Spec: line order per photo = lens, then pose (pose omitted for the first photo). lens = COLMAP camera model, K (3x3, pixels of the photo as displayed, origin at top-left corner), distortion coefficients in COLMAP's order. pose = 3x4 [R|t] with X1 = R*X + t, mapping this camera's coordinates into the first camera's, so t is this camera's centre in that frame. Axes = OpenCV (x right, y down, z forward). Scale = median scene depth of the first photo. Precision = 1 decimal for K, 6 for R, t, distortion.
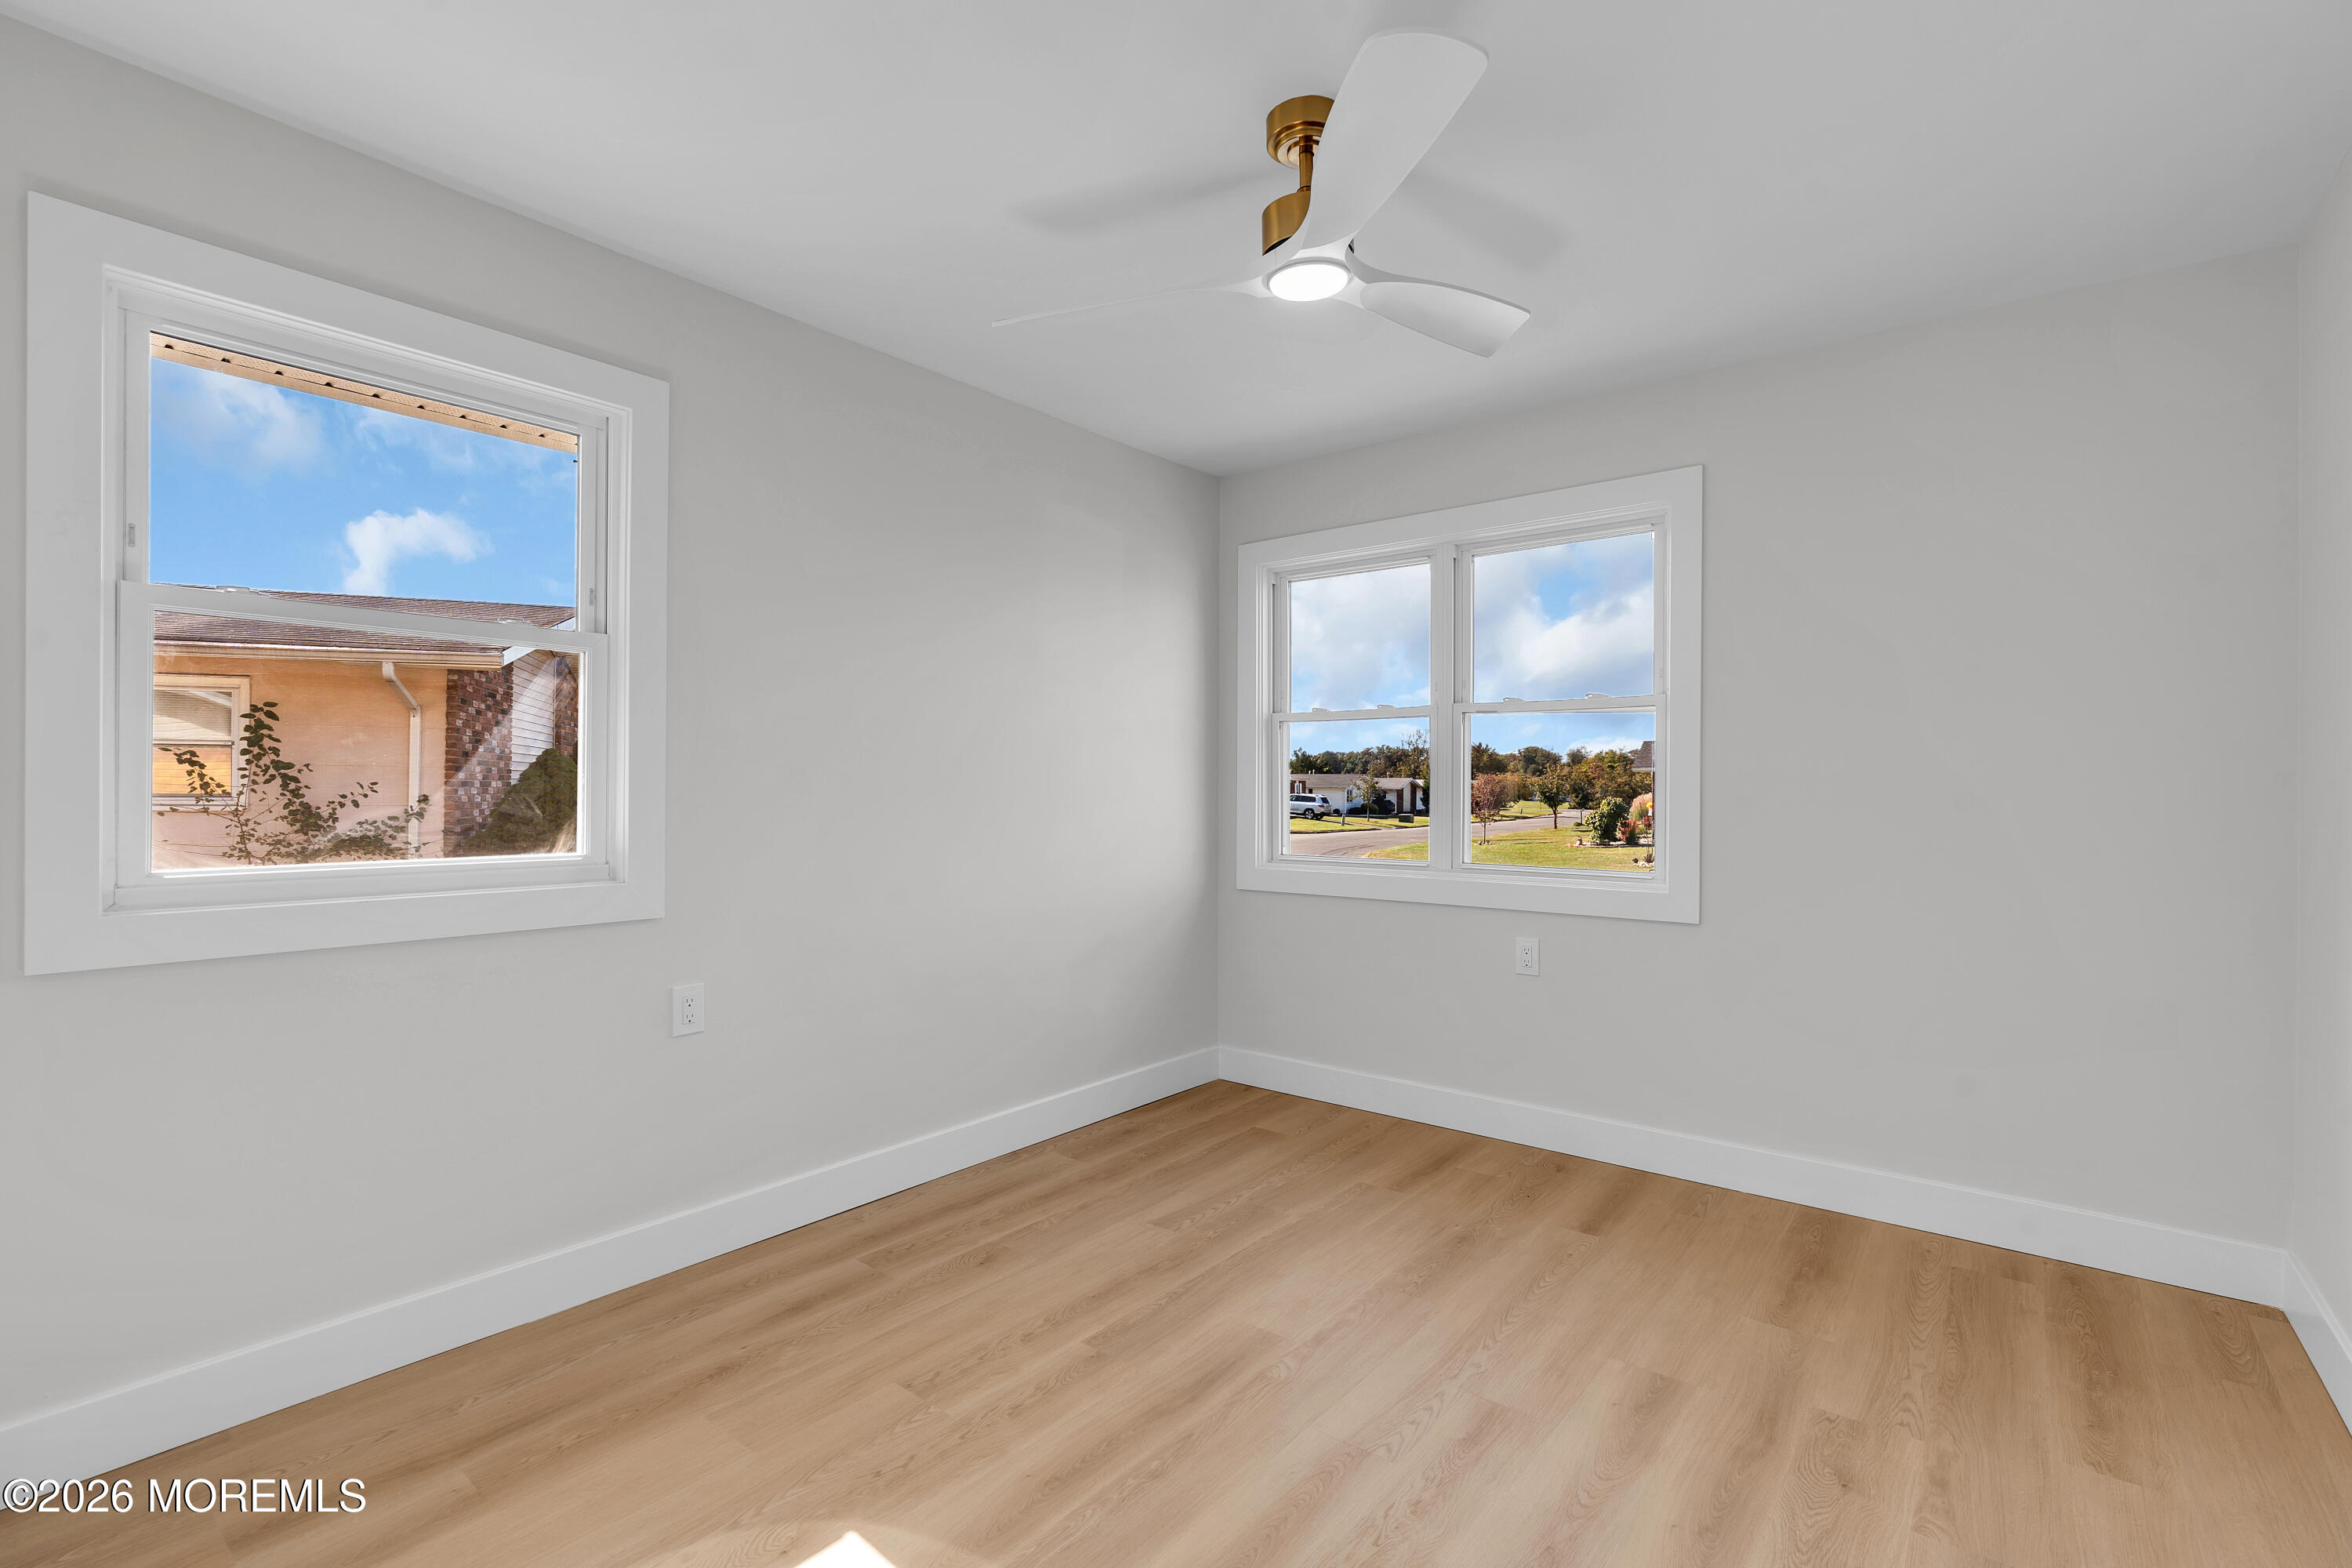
lens RADIAL K [[1077.6, 0, 1176.8], [0, 1077.6, 790.6], [0, 0, 1]] dist [-0.001757, -0.000041]
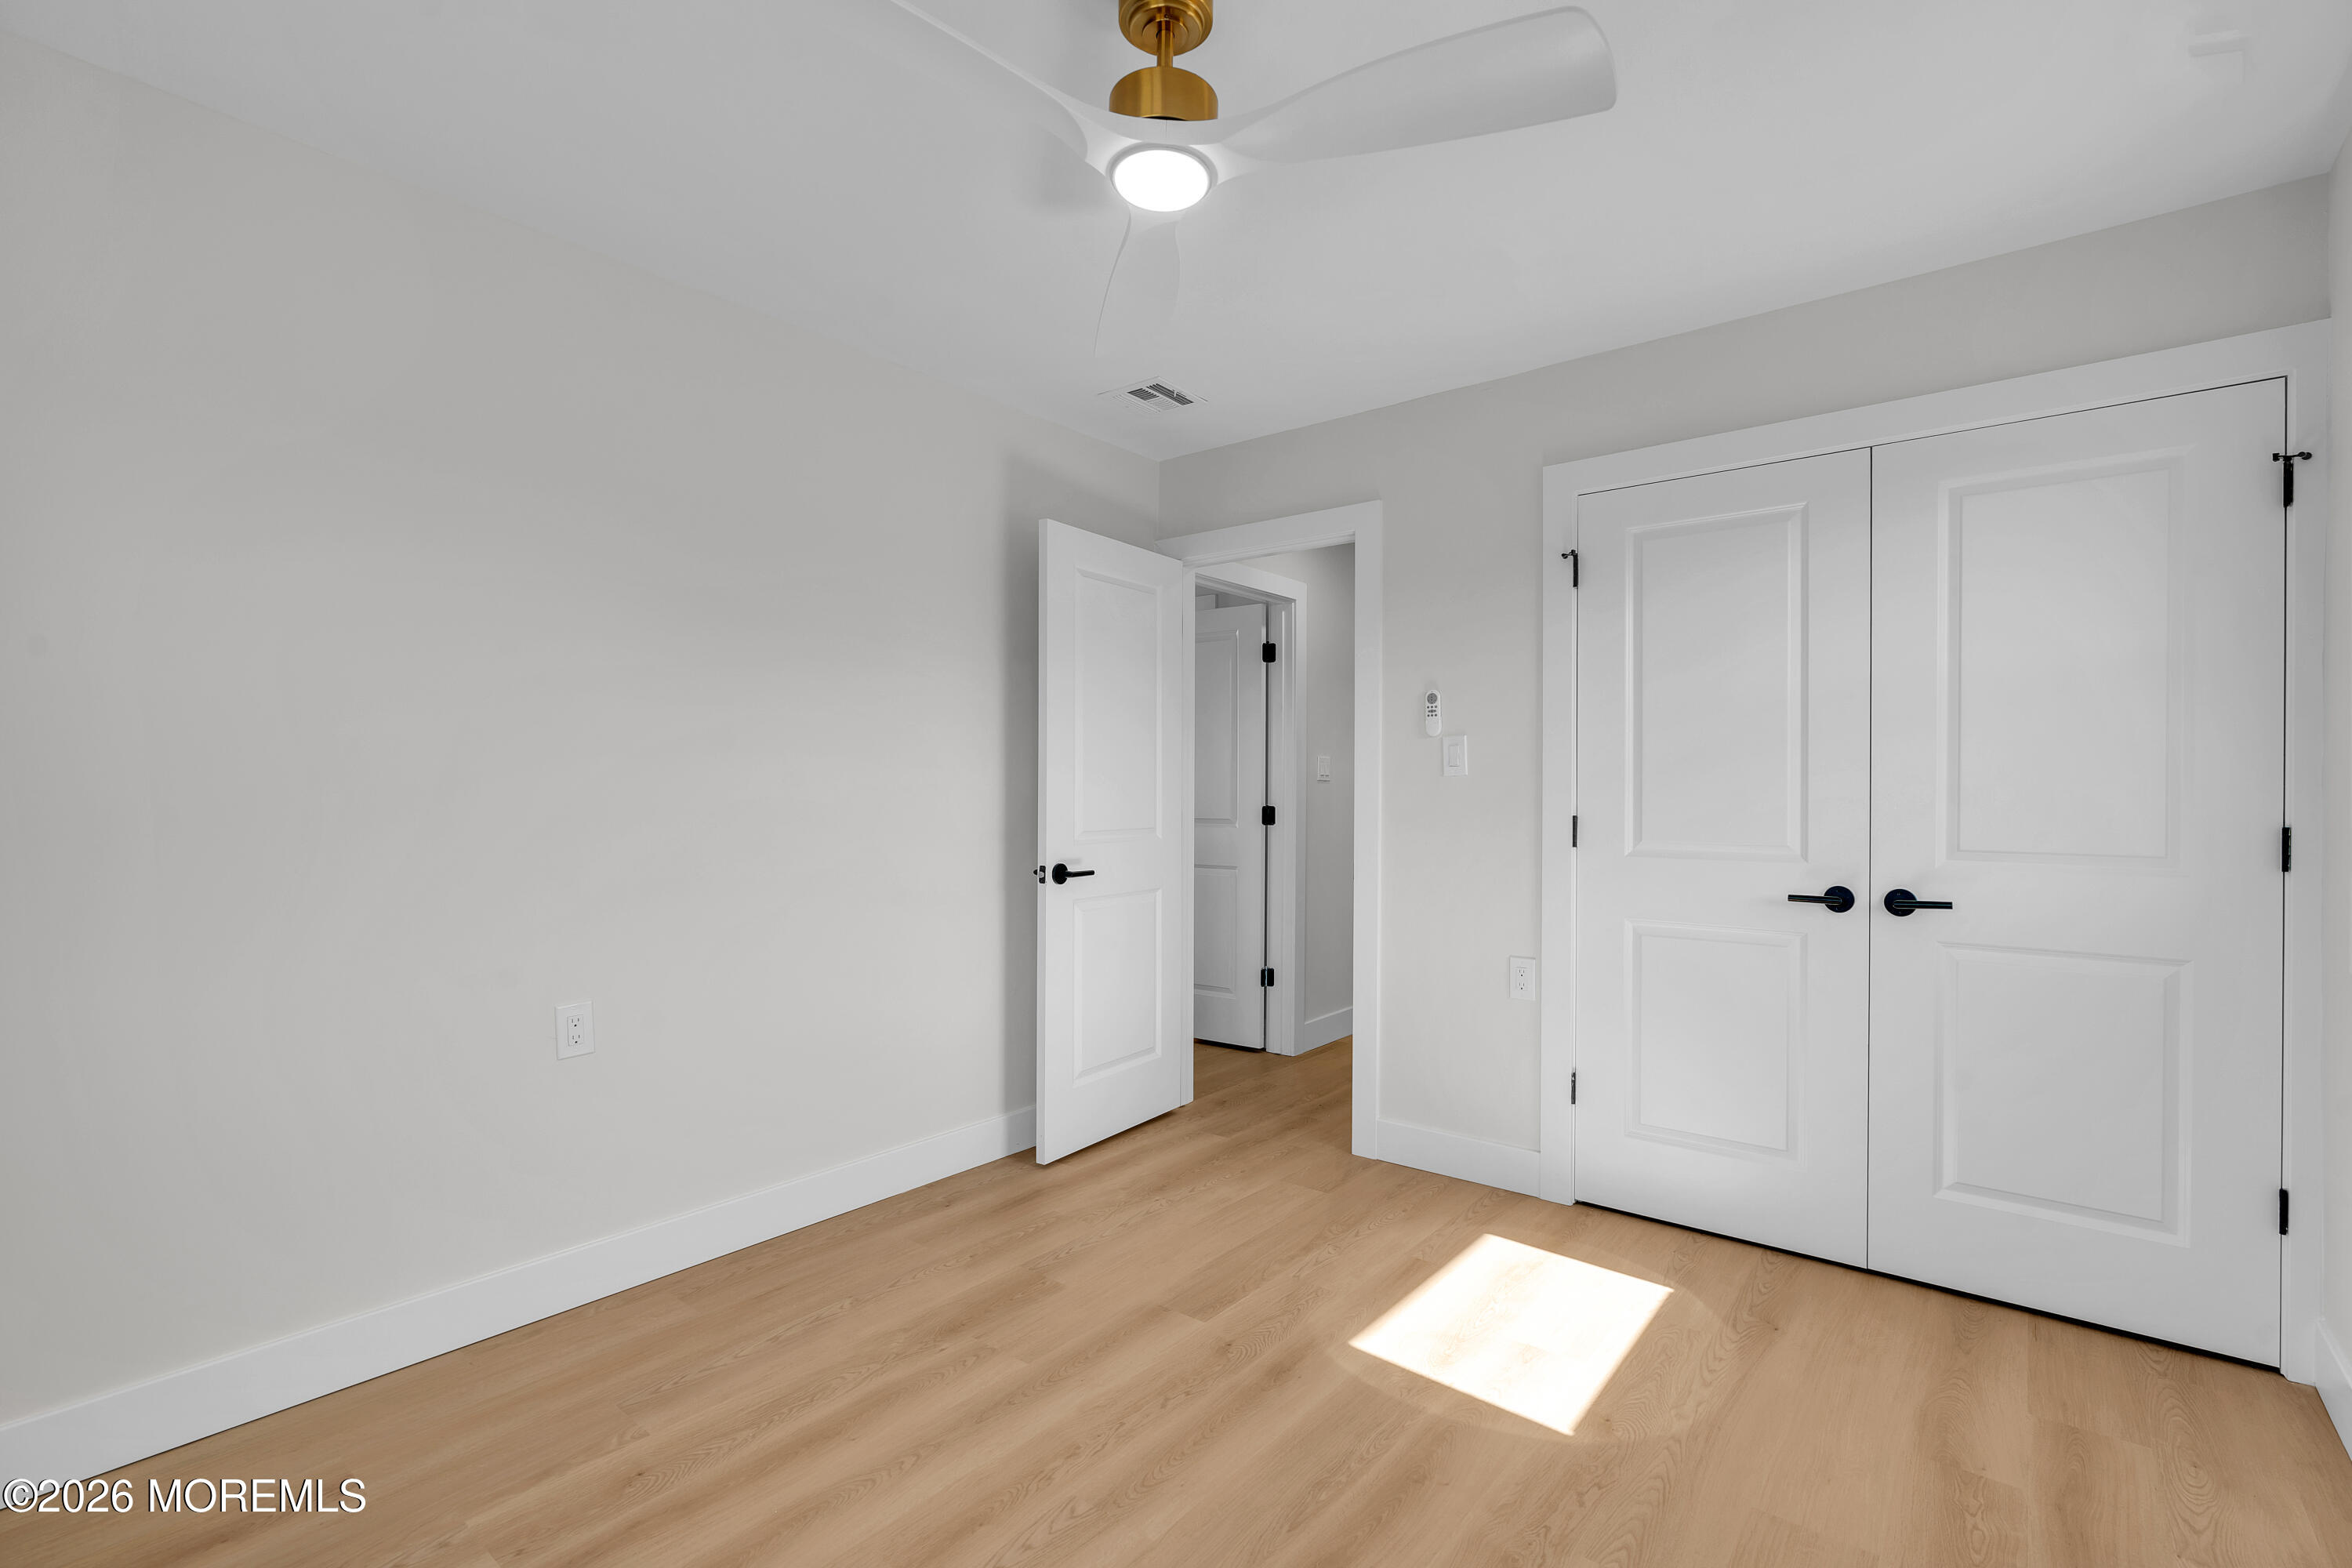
lens RADIAL K [[1077.6, 0, 1170.8], [0, 1077.6, 784.7], [0, 0, 1]] dist [-0.001757, -0.000041]
pose [[-0.999942, -0.009229, 0.005466, 0.119404], [-0.009258, 0.999944, -0.005194, -0.004941], [-0.005418, -0.005244, -0.999972, 2.016643]]
